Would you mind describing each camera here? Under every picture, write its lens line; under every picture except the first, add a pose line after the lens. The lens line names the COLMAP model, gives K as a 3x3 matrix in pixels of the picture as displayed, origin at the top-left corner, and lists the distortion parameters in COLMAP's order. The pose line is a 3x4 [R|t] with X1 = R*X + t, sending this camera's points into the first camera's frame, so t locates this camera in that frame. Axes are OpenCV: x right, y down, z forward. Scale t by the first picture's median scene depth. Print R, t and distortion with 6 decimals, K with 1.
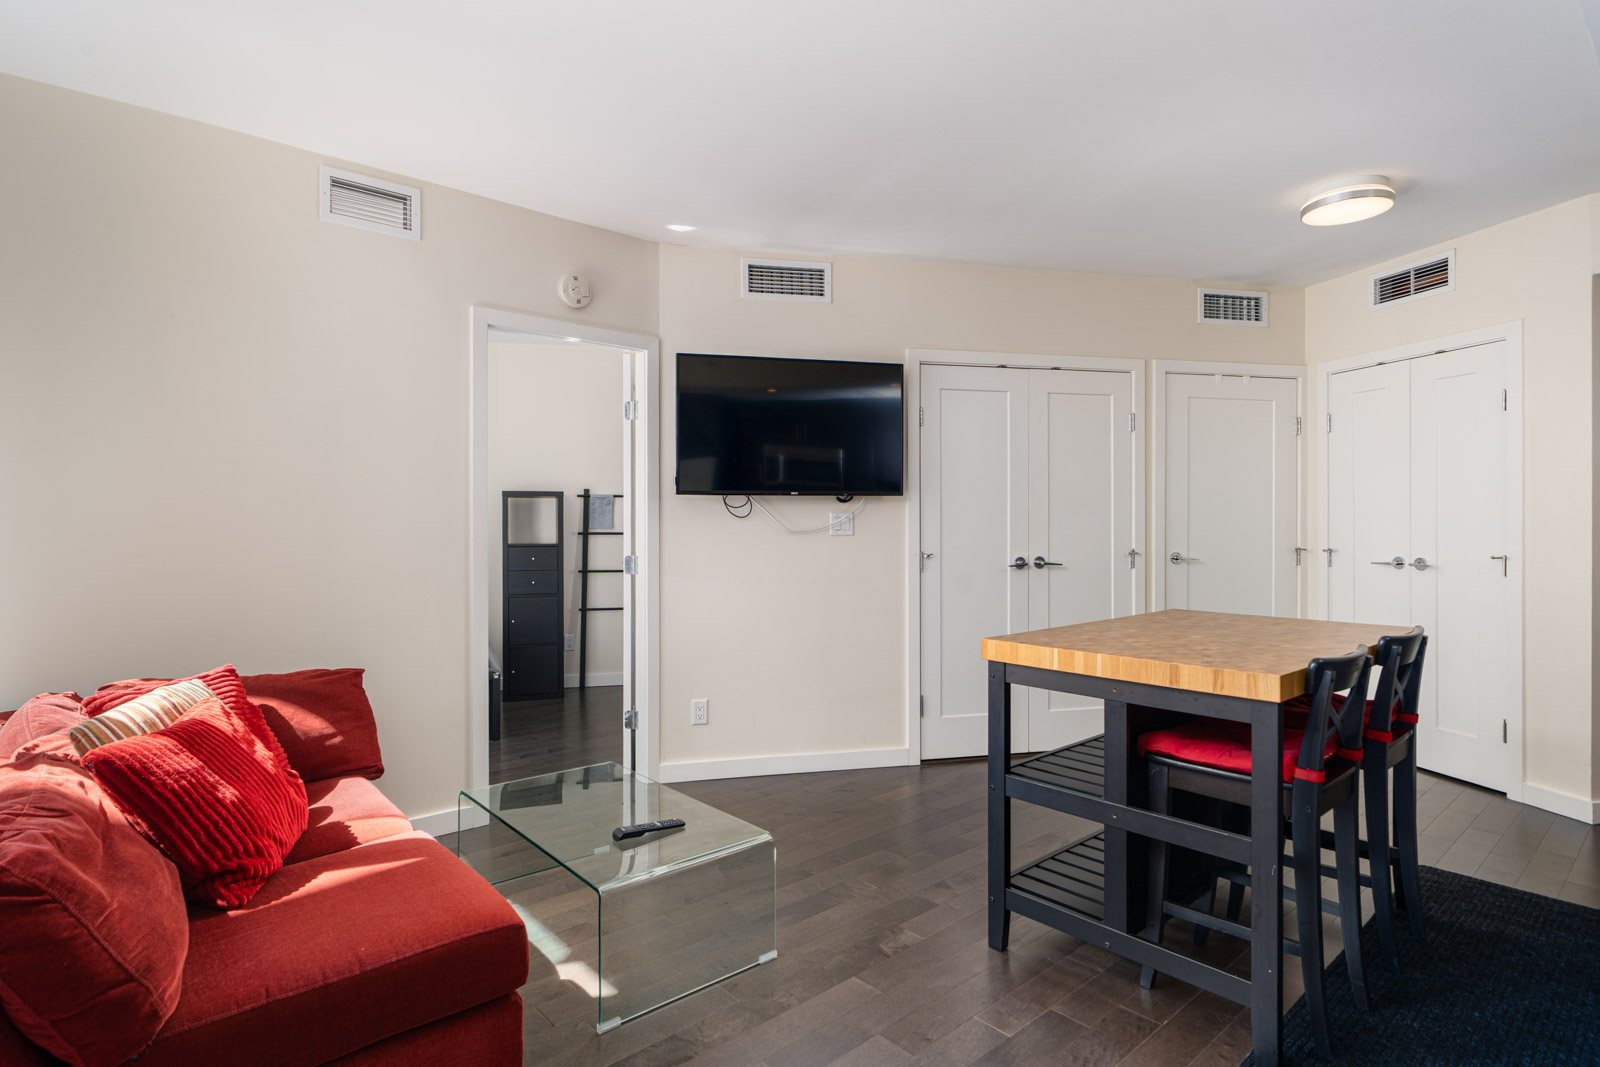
lens RADIAL K [[835.7, 0, 796.9], [0, 835.7, 522.7], [0, 0, 1]] dist [0.000634, -0.000405]
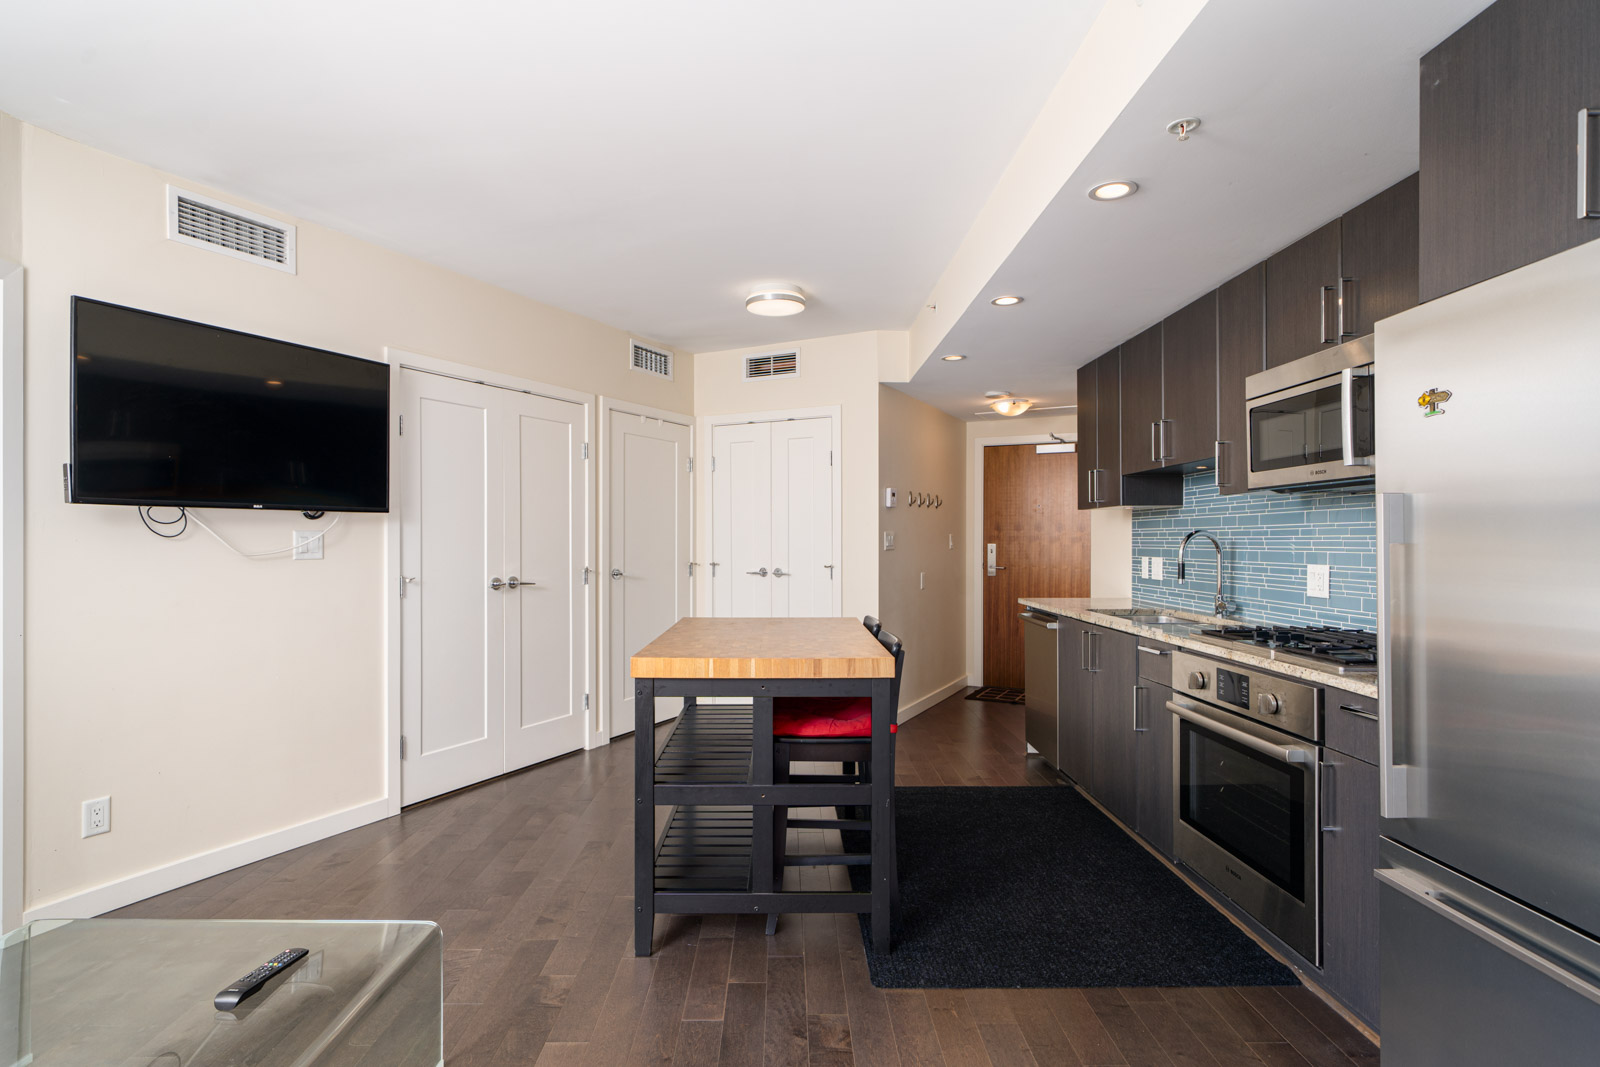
lens RADIAL K [[796.9, 0, 793.8], [0, 796.9, 541.1], [0, 0, 1]] dist [0.003347, 0.000684]
pose [[0.663058, -0.000720, 0.748568, -0.214047], [0.001017, 0.999999, 0.000061, -0.002162], [-0.748567, 0.000721, 0.663058, 0.116194]]
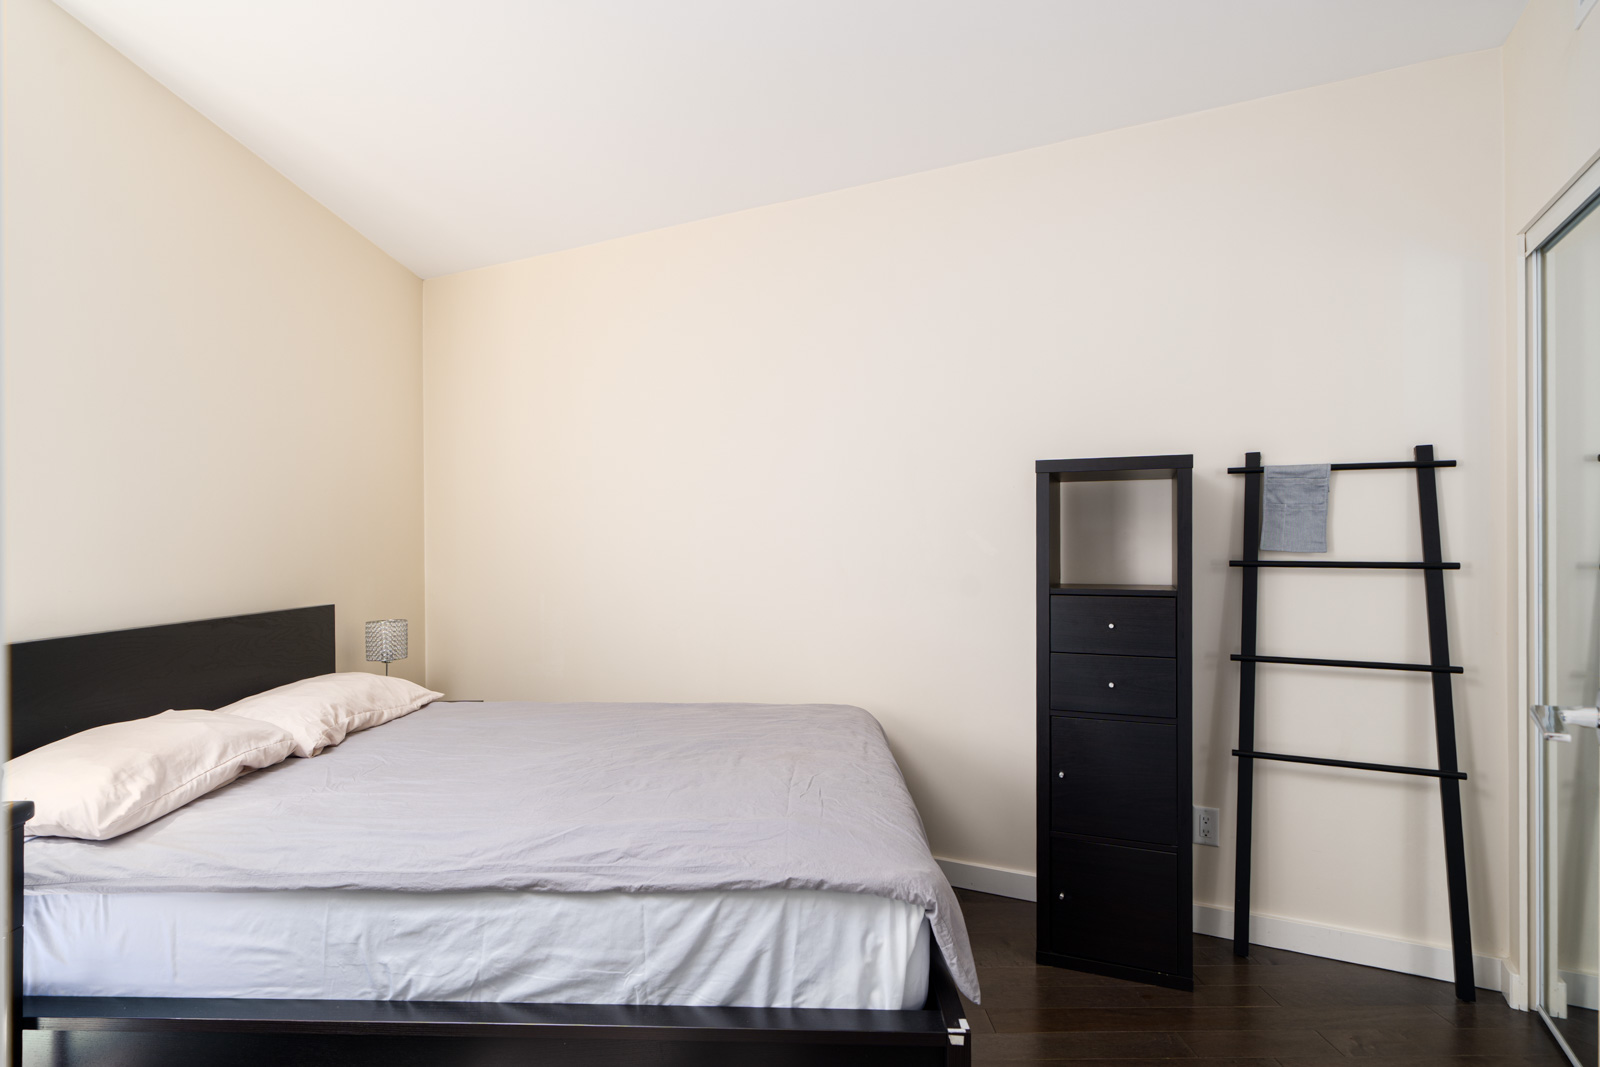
lens RADIAL K [[835.7, 0, 794.6], [0, 835.7, 547.4], [0, 0, 1]] dist [0.000634, -0.000405]
pose [[0.759549, -0.004667, -0.650433, -0.230473], [0.000099, 0.999975, -0.007060, 0.010904], [0.650450, 0.005298, 0.759530, 0.807199]]
